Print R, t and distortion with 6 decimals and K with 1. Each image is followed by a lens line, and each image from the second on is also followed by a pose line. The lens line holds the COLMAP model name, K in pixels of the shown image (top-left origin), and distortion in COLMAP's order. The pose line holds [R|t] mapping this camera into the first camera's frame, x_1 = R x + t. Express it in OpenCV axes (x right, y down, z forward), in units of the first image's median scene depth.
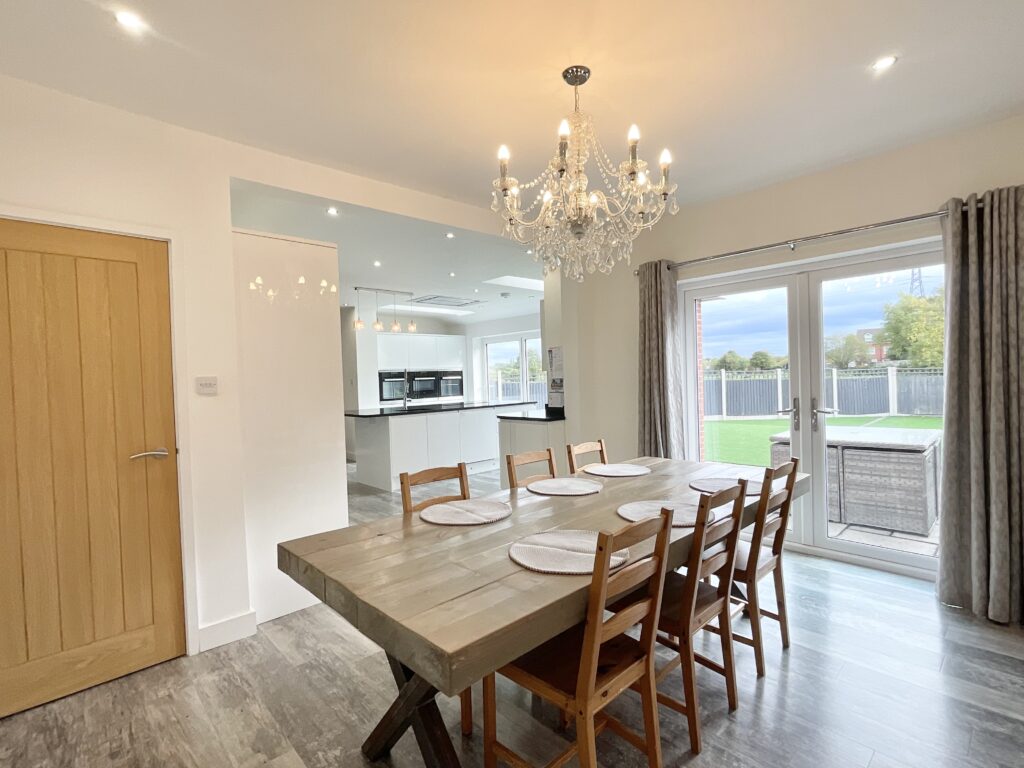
lens RADIAL K [[491.9, 0, 514.2], [0, 491.9, 388.1], [0, 0, 1]] dist [-0.006718, 0.000602]
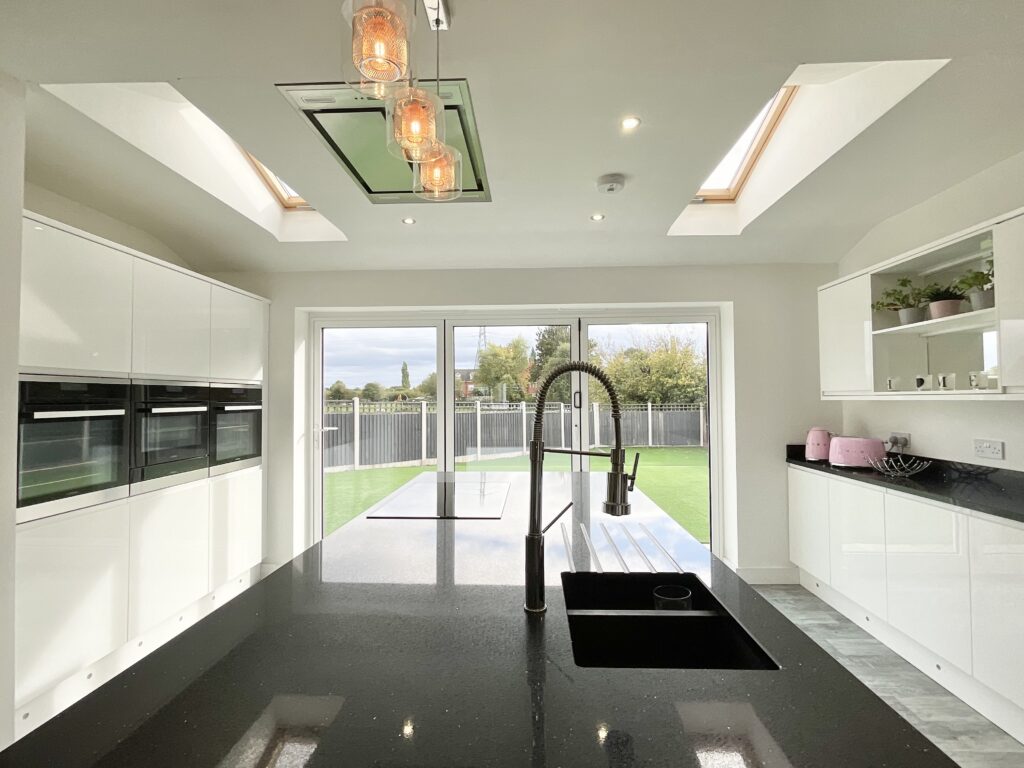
lens RADIAL K [[491.9, 0, 511.5], [0, 491.9, 384.9], [0, 0, 1]] dist [-0.006718, 0.000602]
pose [[0.716120, 0.048858, 0.696265, -0.128899], [-0.002402, 0.997714, -0.067541, -0.007846], [-0.697973, 0.046696, 0.714600, 0.339332]]
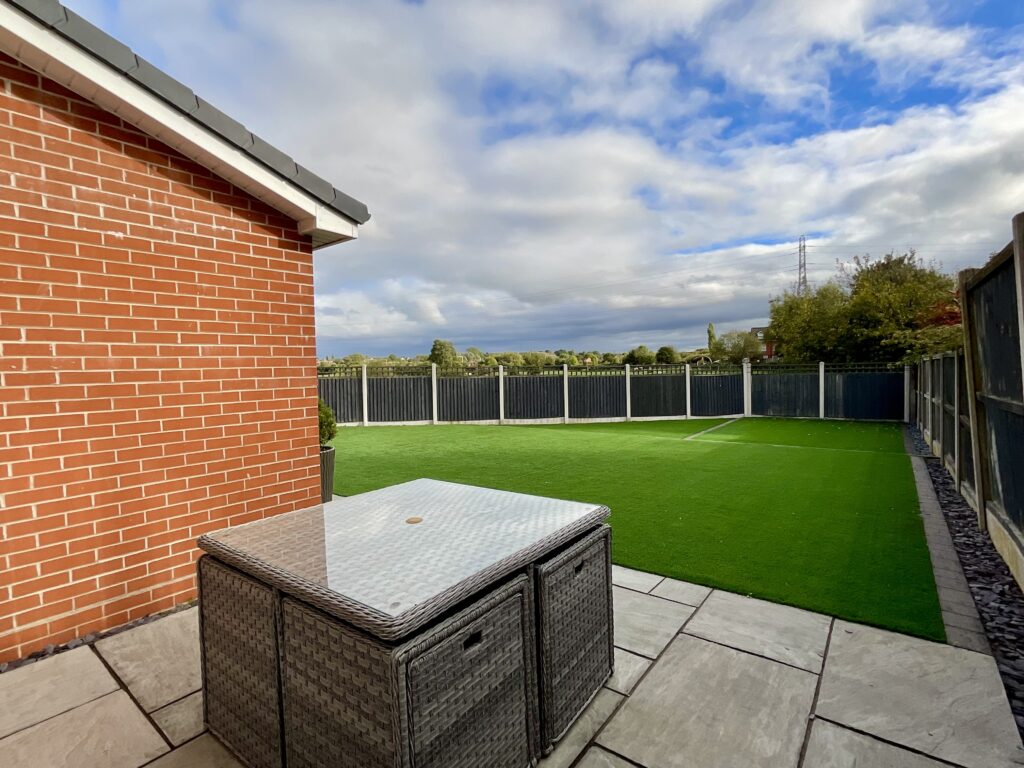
lens RADIAL K [[491.9, 0, 510.9], [0, 491.9, 381.4], [0, 0, 1]] dist [-0.006718, 0.000602]
pose [[0.989104, 0.005509, 0.147113, 0.207298], [-0.005726, 0.999983, 0.001052, -0.007863], [-0.147104, -0.001882, 0.989119, 0.166862]]
